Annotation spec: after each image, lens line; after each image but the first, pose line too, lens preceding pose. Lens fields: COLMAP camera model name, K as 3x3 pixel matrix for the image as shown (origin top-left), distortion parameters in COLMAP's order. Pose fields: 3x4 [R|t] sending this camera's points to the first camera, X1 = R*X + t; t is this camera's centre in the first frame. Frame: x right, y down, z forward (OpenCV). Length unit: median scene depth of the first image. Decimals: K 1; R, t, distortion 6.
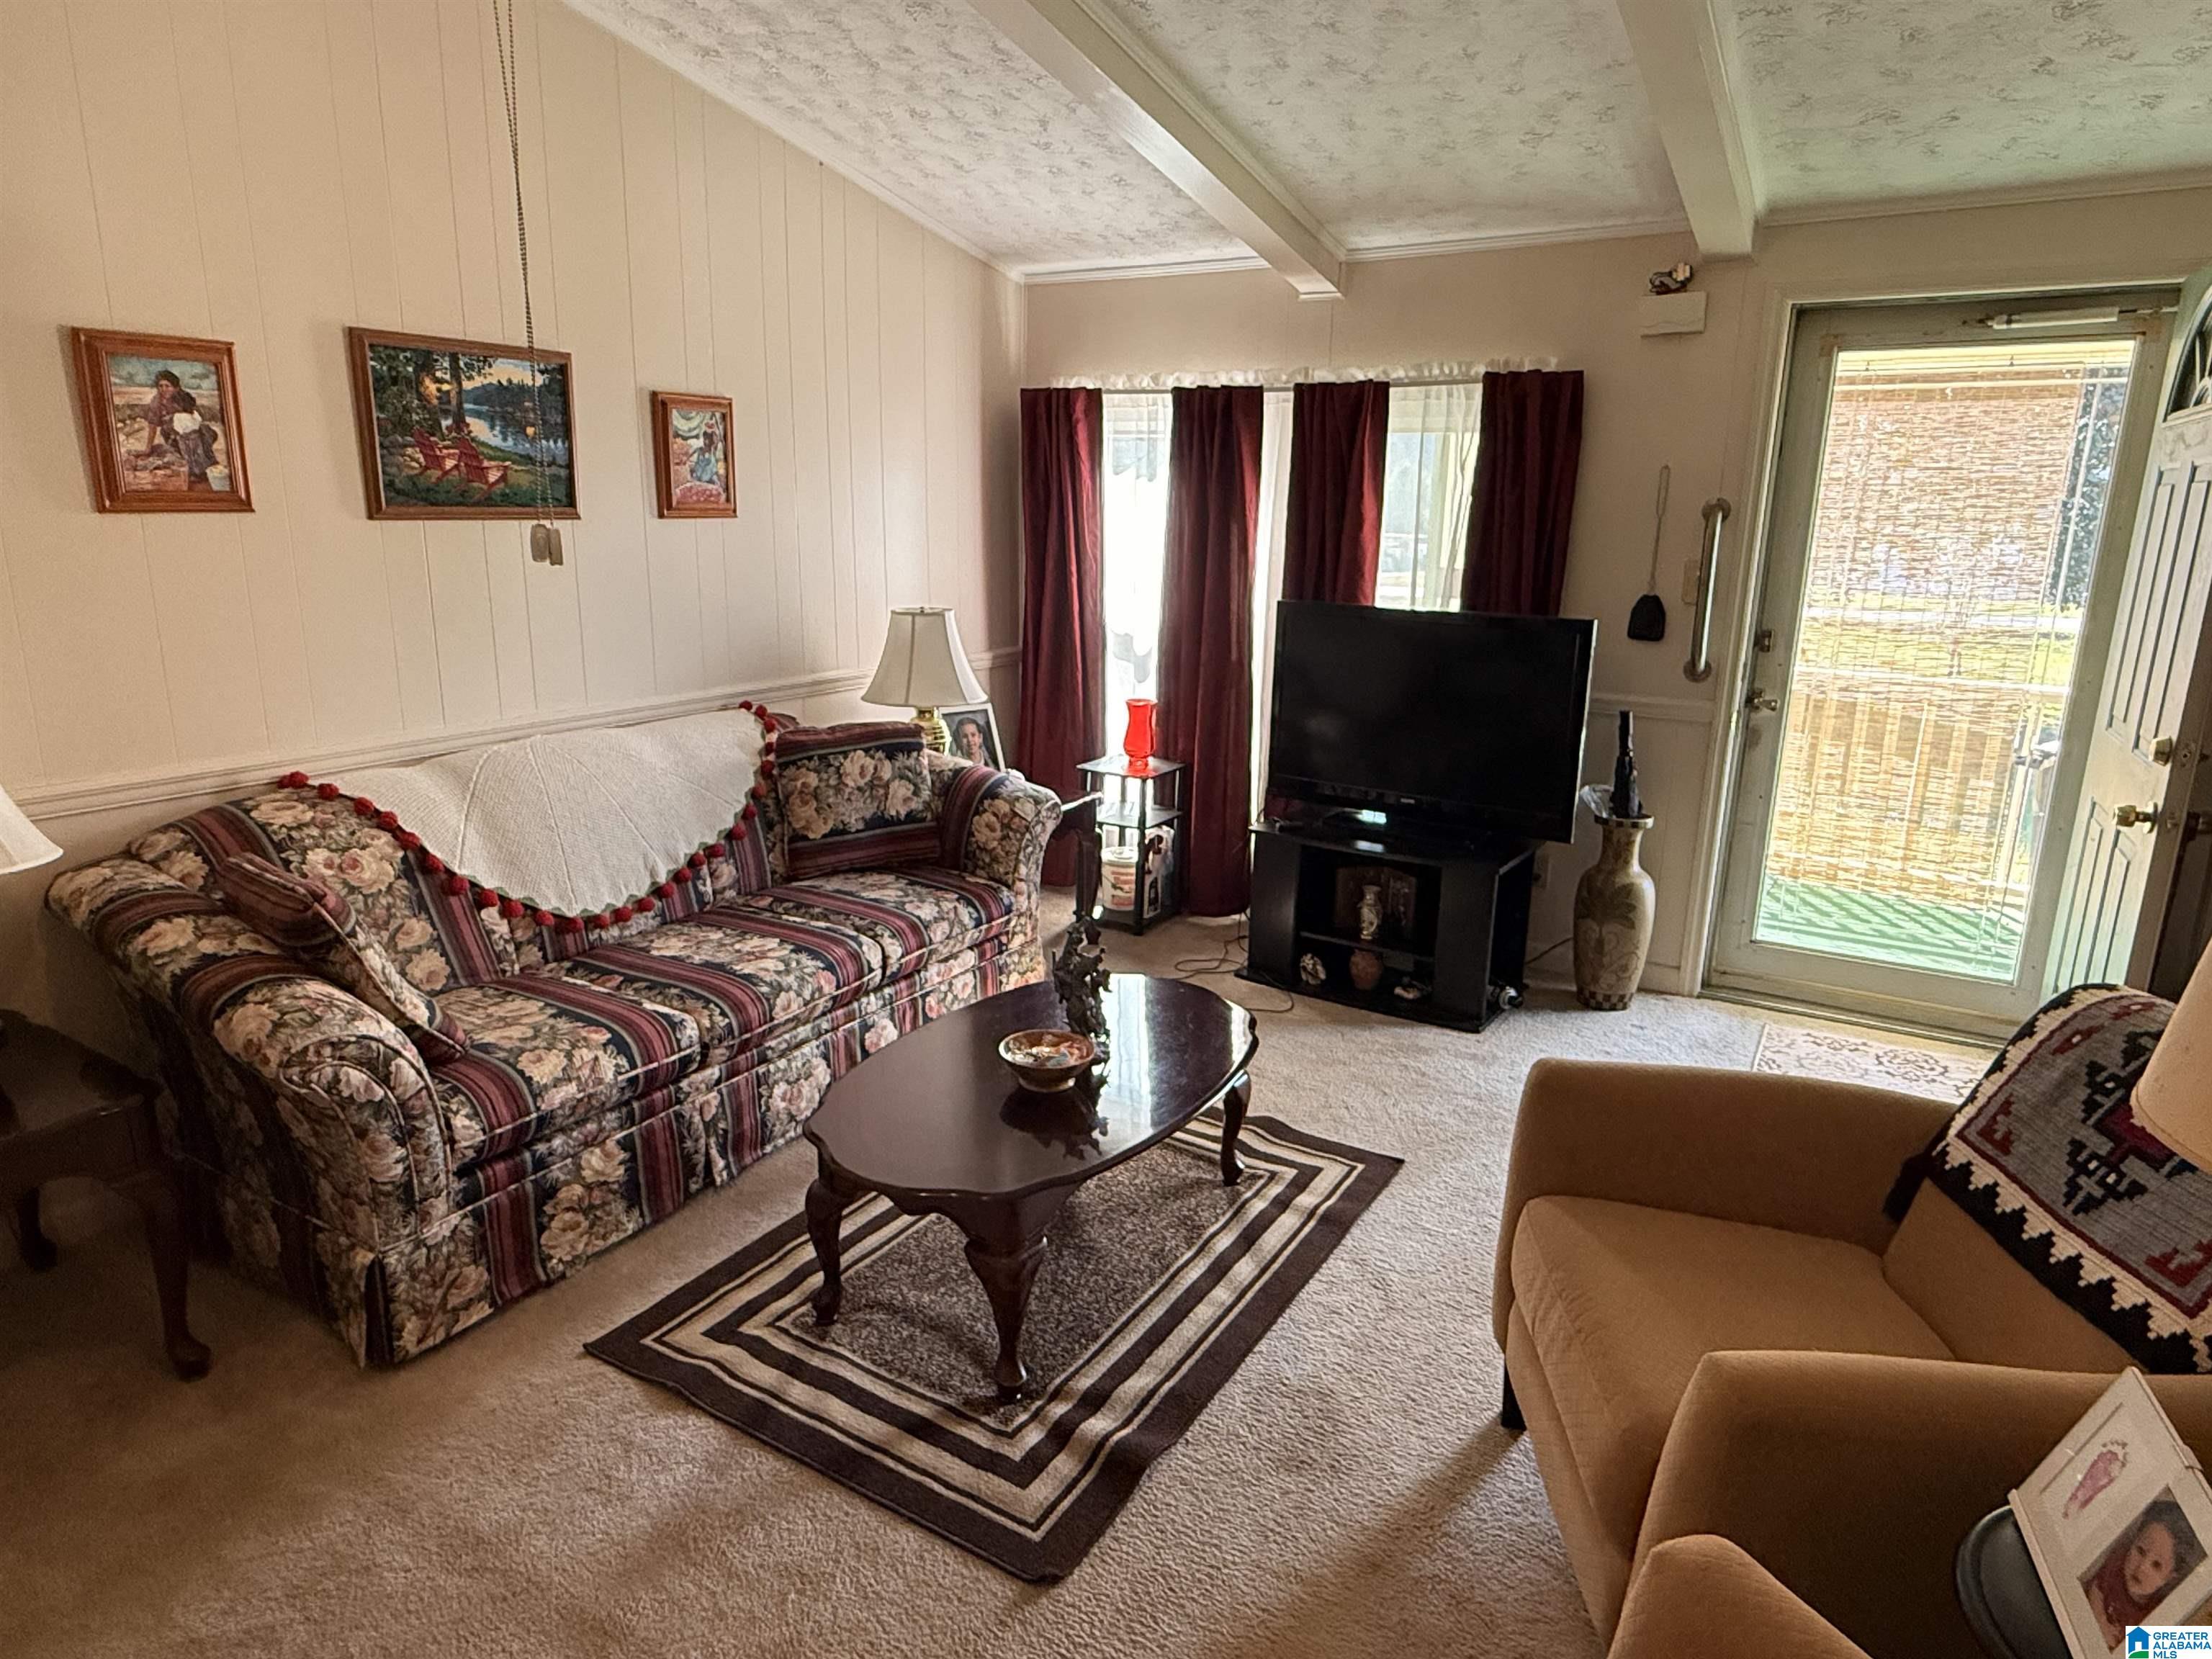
lens RADIAL K [[1338.2, 0, 1093.9], [0, 1338.2, 826.4], [0, 0, 1]] dist [-0.001246, 0.001421]
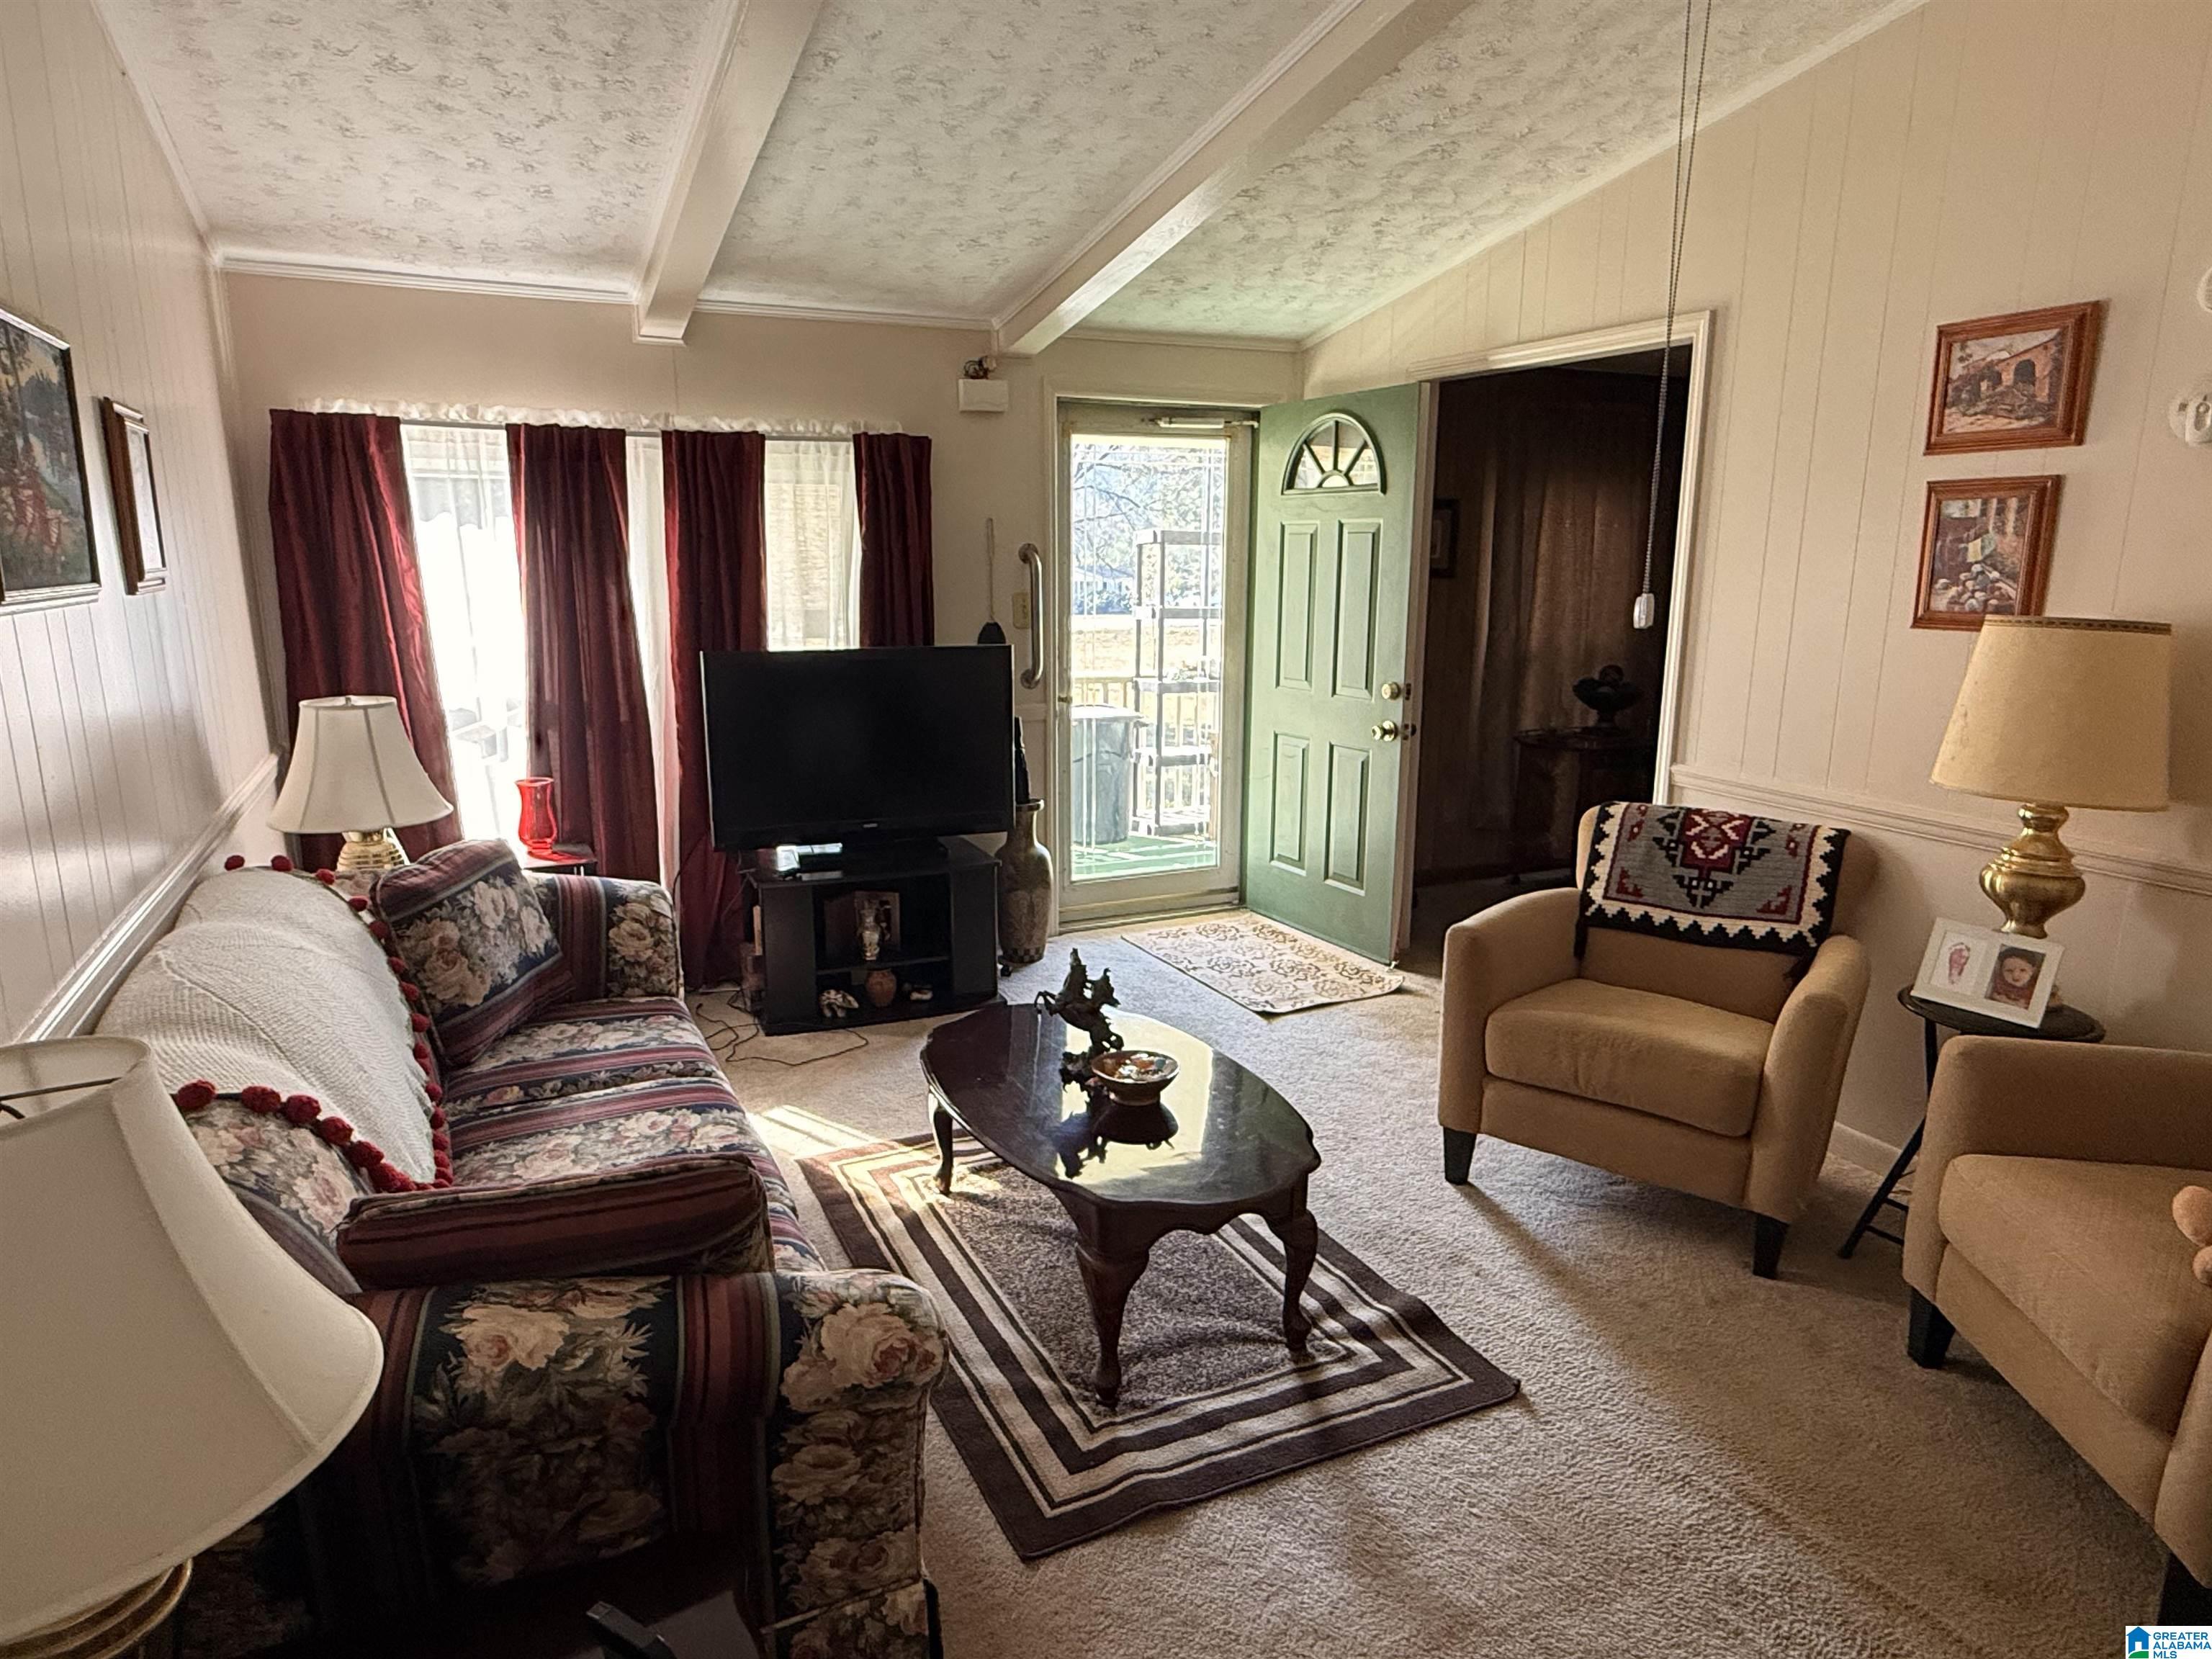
lens RADIAL K [[1338.2, 0, 1095.9], [0, 1338.2, 834.1], [0, 0, 1]] dist [-0.001246, 0.001421]
pose [[0.540502, -0.189826, 0.819649, -0.620179], [0.203796, 0.974742, 0.091355, -0.082952], [-0.816288, 0.117663, 0.565535, 0.273467]]
